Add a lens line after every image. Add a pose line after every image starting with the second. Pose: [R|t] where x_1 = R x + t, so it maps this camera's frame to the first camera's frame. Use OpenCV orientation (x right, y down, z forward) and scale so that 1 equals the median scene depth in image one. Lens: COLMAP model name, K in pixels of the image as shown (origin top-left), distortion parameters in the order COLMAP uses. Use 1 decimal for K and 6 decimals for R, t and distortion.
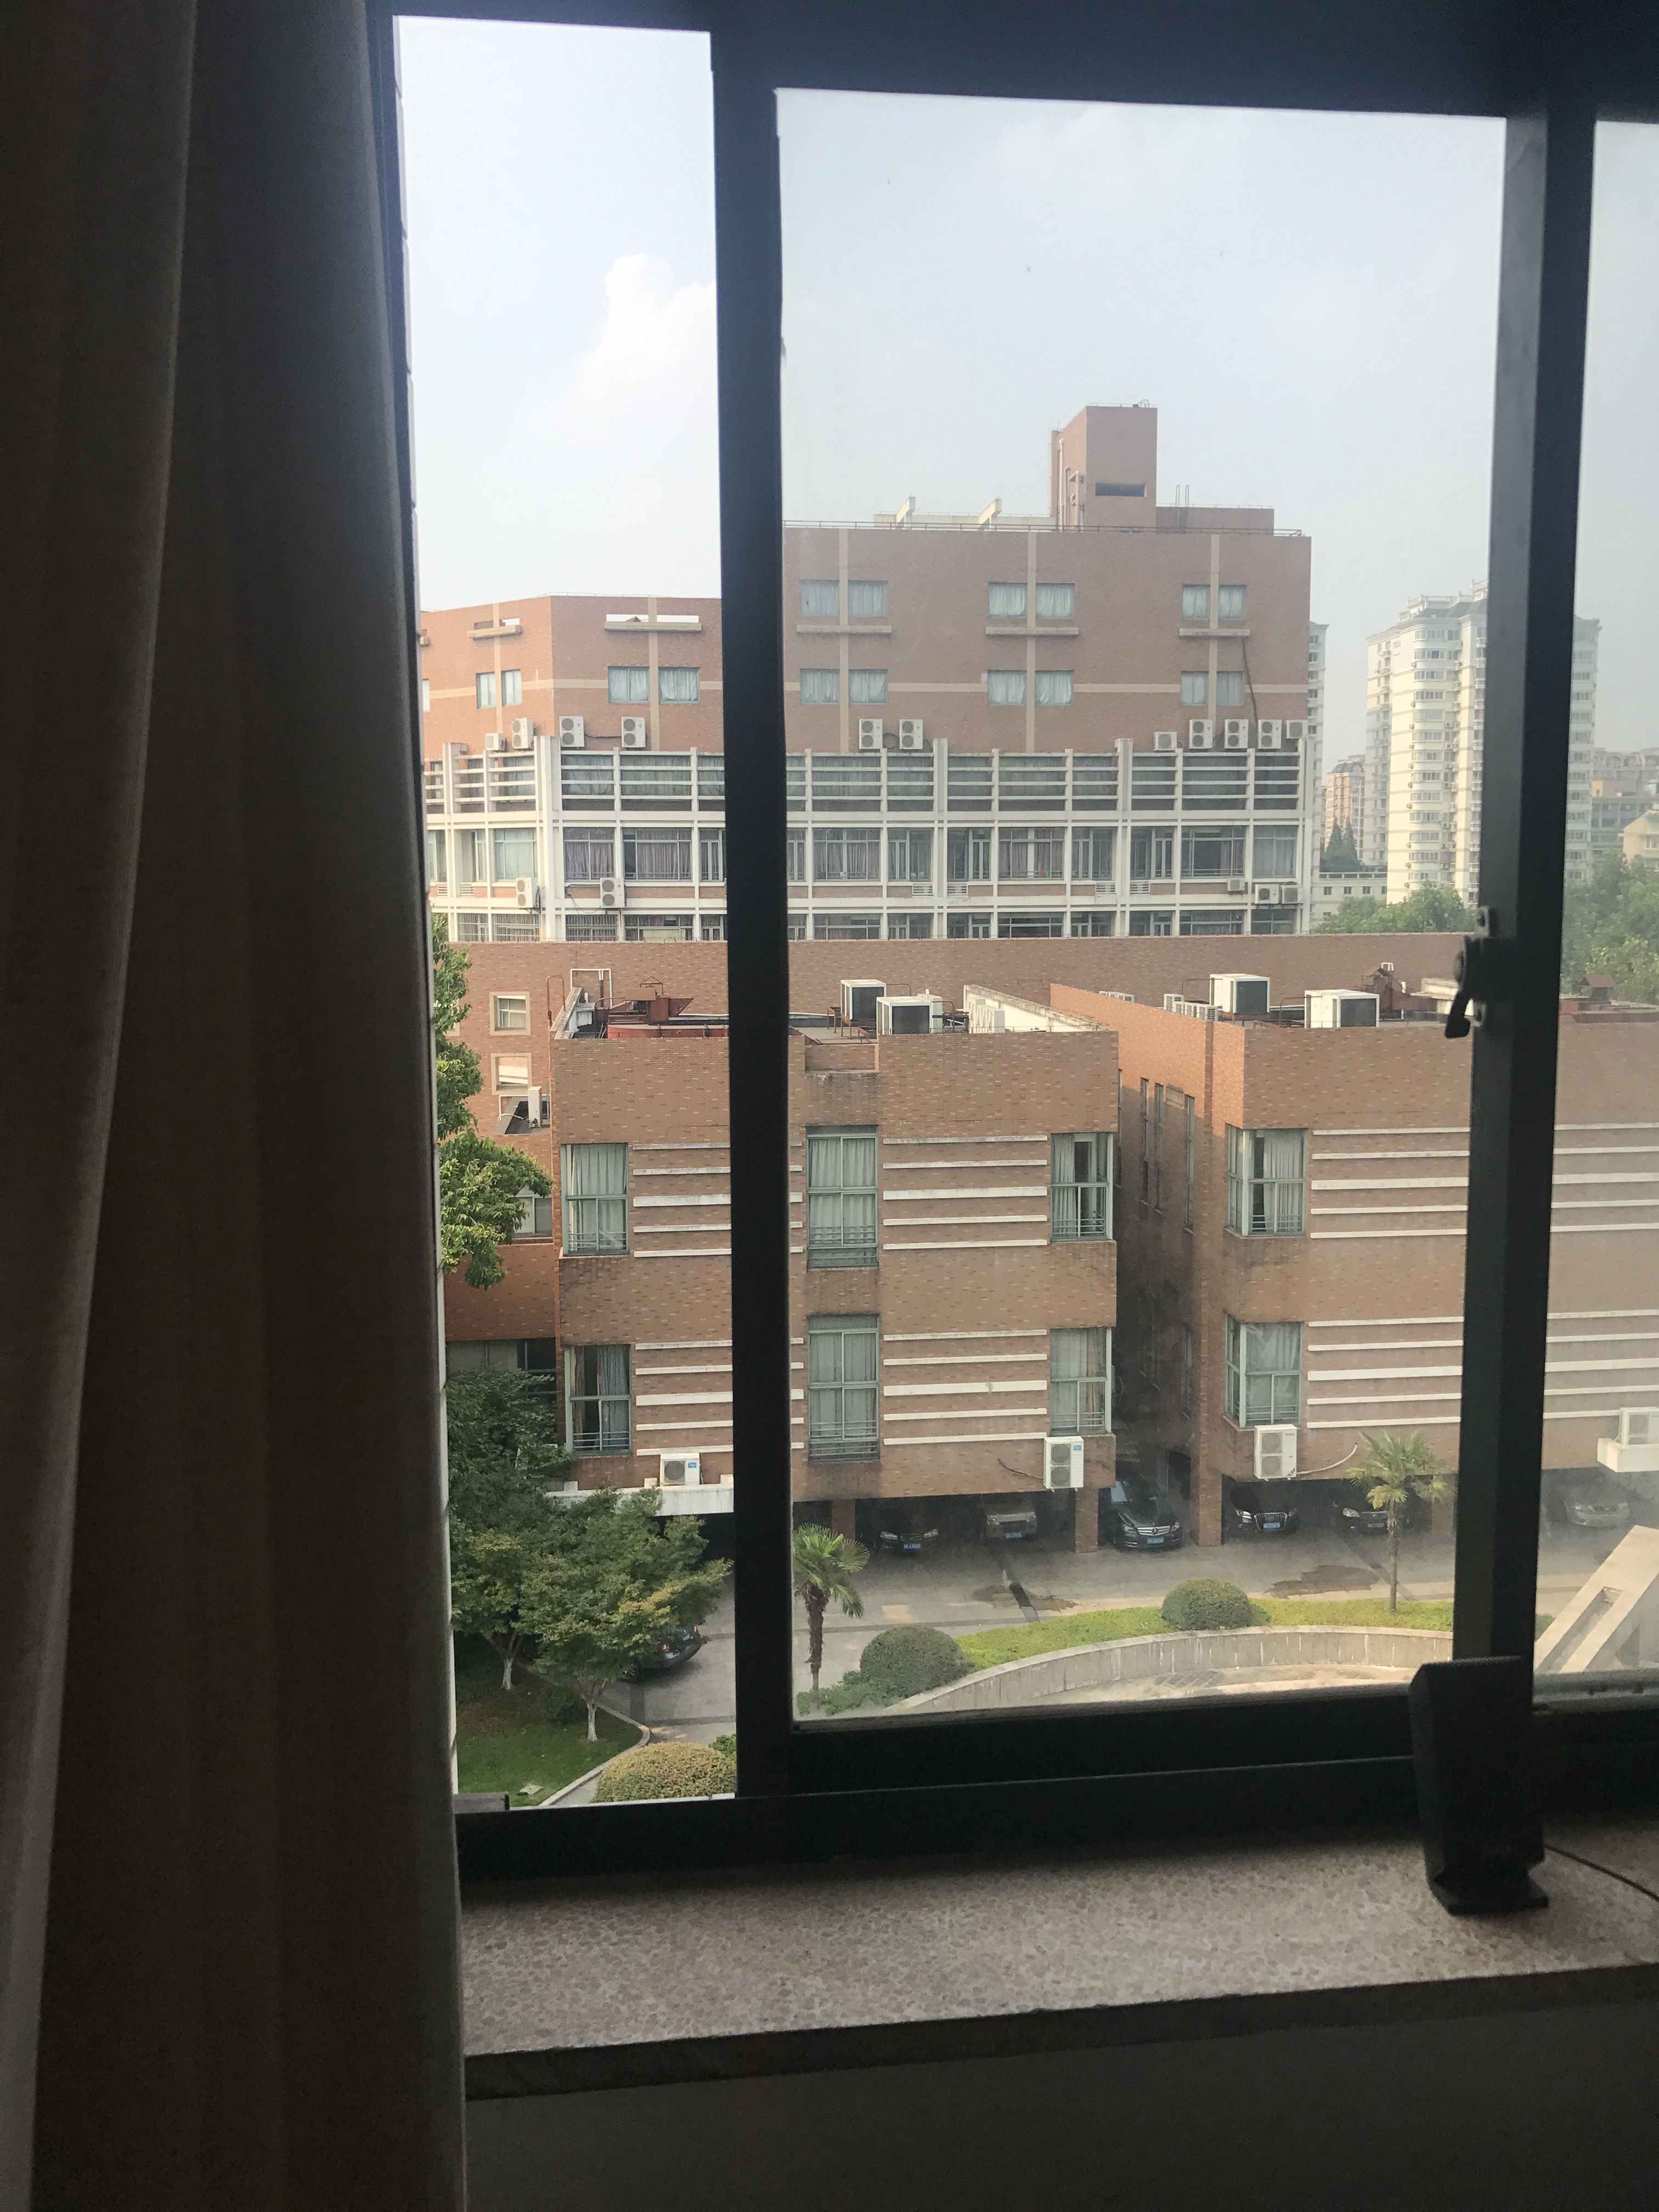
lens RADIAL K [[1772.9, 0, 832.6], [0, 1772.9, 1103.7], [0, 0, 1]] dist [0.085291, -0.018717]
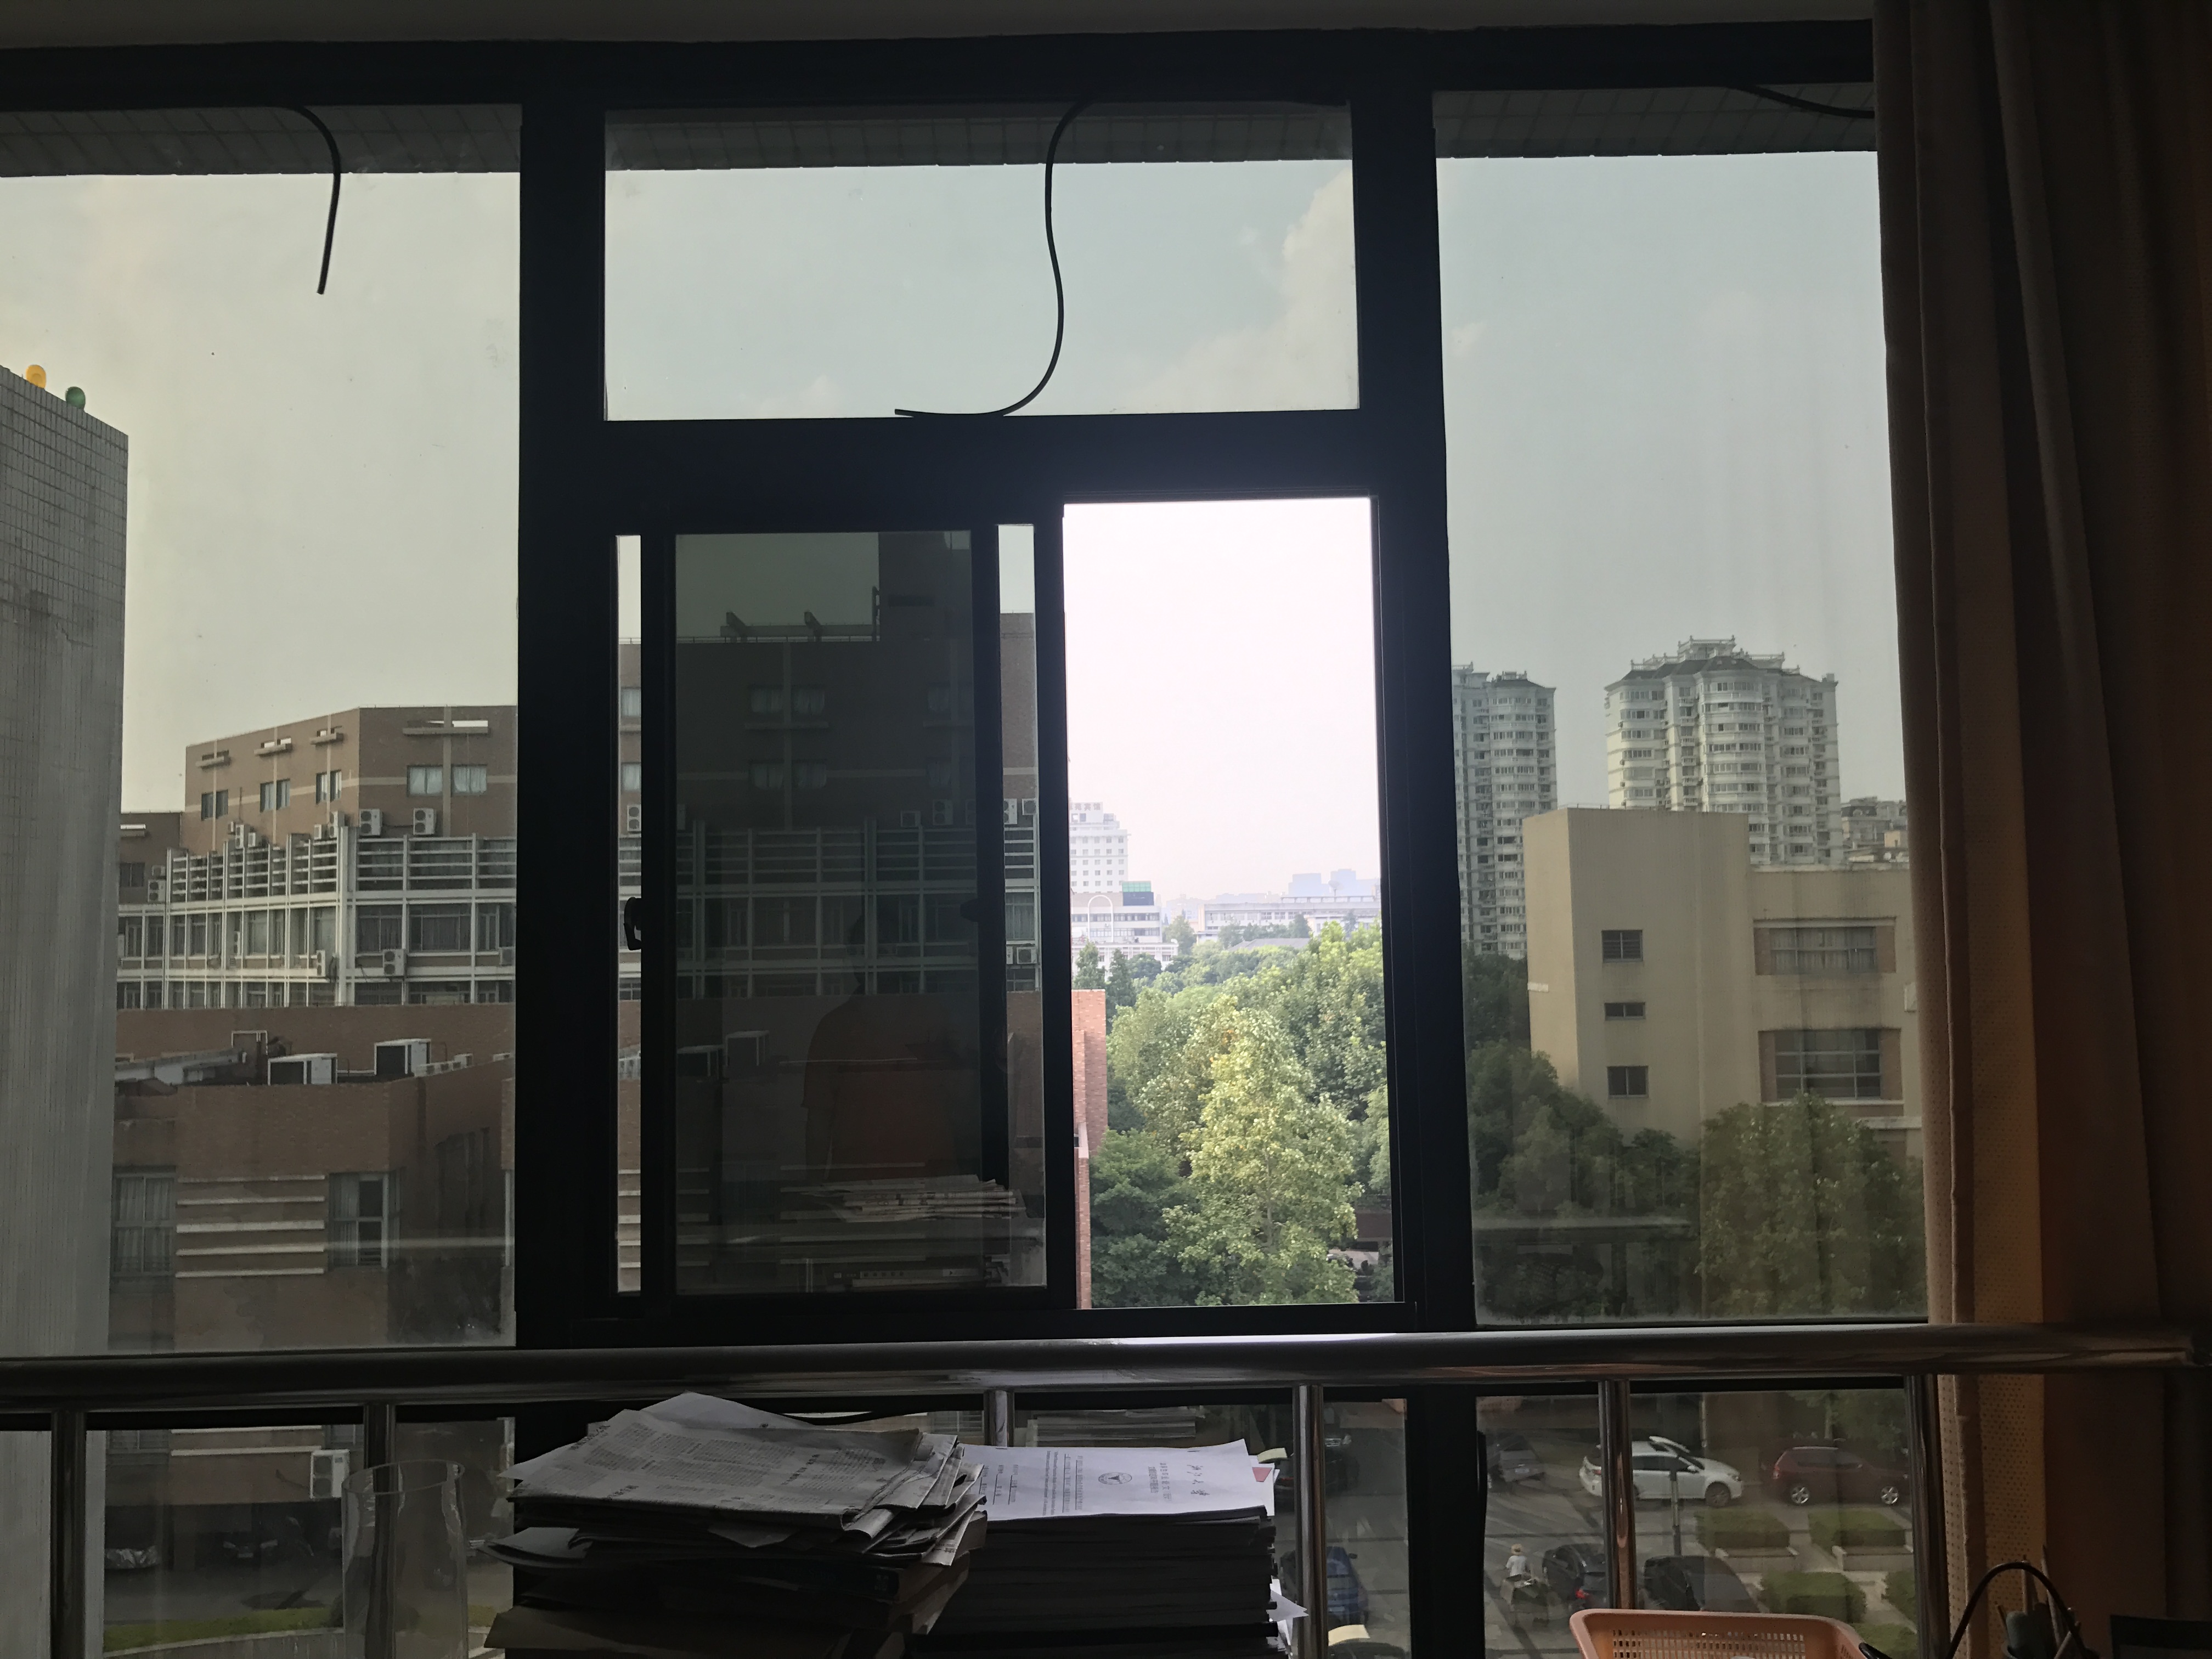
lens RADIAL K [[1772.9, 0, 1062.2], [0, 1772.9, 912.7], [0, 0, 1]] dist [0.085291, -0.018717]
pose [[0.991849, -0.016655, -0.126327, 0.431462], [-0.001132, 0.990230, -0.139438, 0.007075], [0.127415, 0.138444, 0.982140, -0.058515]]
